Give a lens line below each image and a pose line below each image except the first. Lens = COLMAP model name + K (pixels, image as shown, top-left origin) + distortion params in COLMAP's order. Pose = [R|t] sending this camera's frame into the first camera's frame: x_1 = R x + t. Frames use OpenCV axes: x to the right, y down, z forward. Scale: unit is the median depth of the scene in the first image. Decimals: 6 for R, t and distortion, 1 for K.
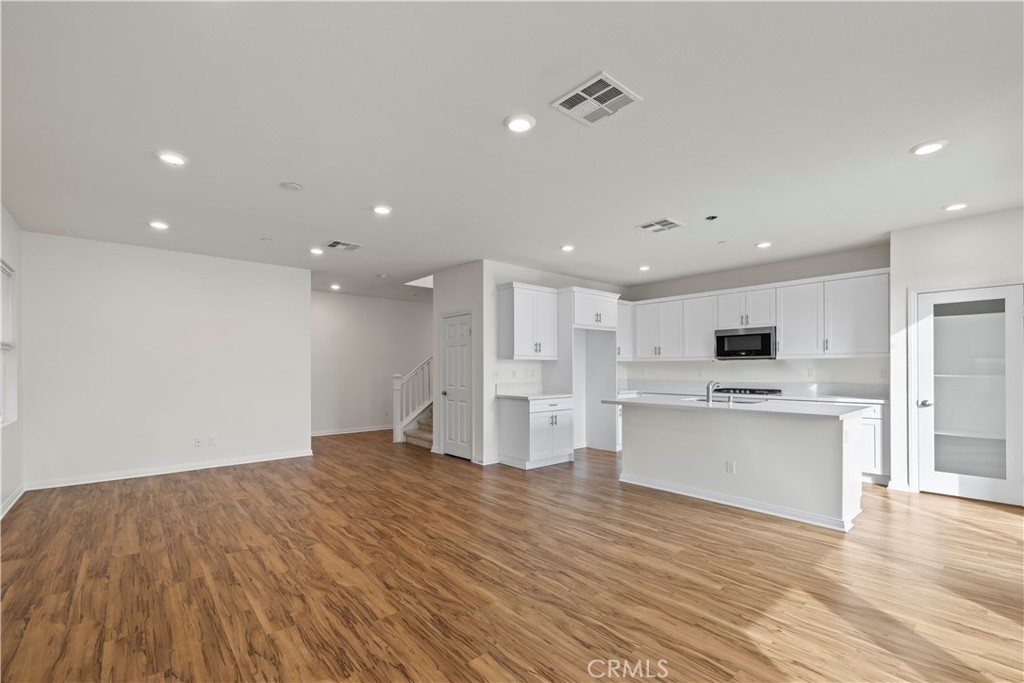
lens RADIAL K [[443.1, 0, 507.9], [0, 443.1, 367.0], [0, 0, 1]] dist [-0.001828, -0.000058]
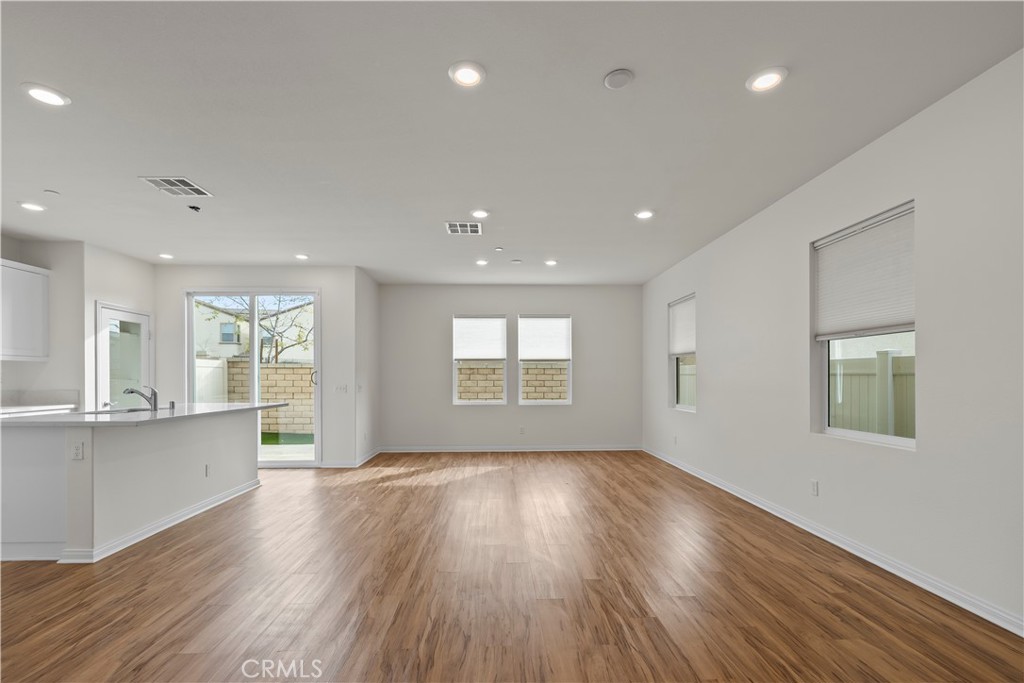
lens RADIAL K [[430.0, 0, 509.1], [0, 430.0, 378.1], [0, 0, 1]] dist [-0.000709, -0.000026]
pose [[-0.773690, 0.003200, 0.633556, -0.457179], [0.002003, 0.999995, -0.002605, 0.015629], [-0.633561, -0.000747, -0.773692, 0.954427]]
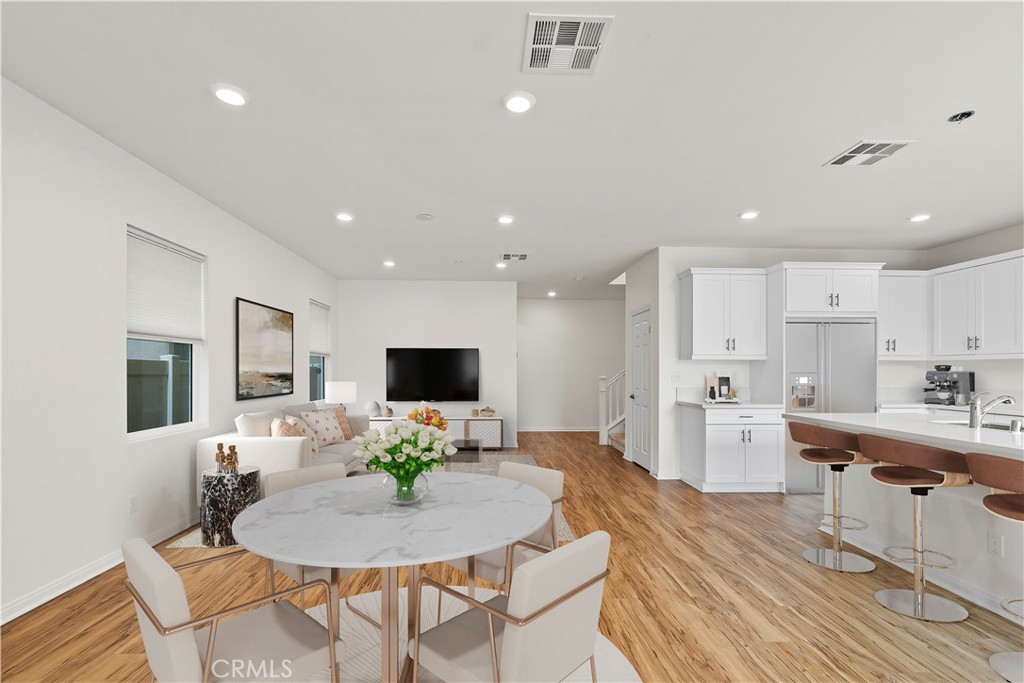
lens RADIAL K [[445.0, 0, 510.4], [0, 445.0, 370.0], [0, 0, 1]] dist [-0.001038, -0.000019]
pose [[0.784500, 0.002984, -0.620121, 0.266094], [-0.001862, 0.999995, 0.002457, 0.001382], [0.620125, -0.000773, 0.784502, 0.119957]]
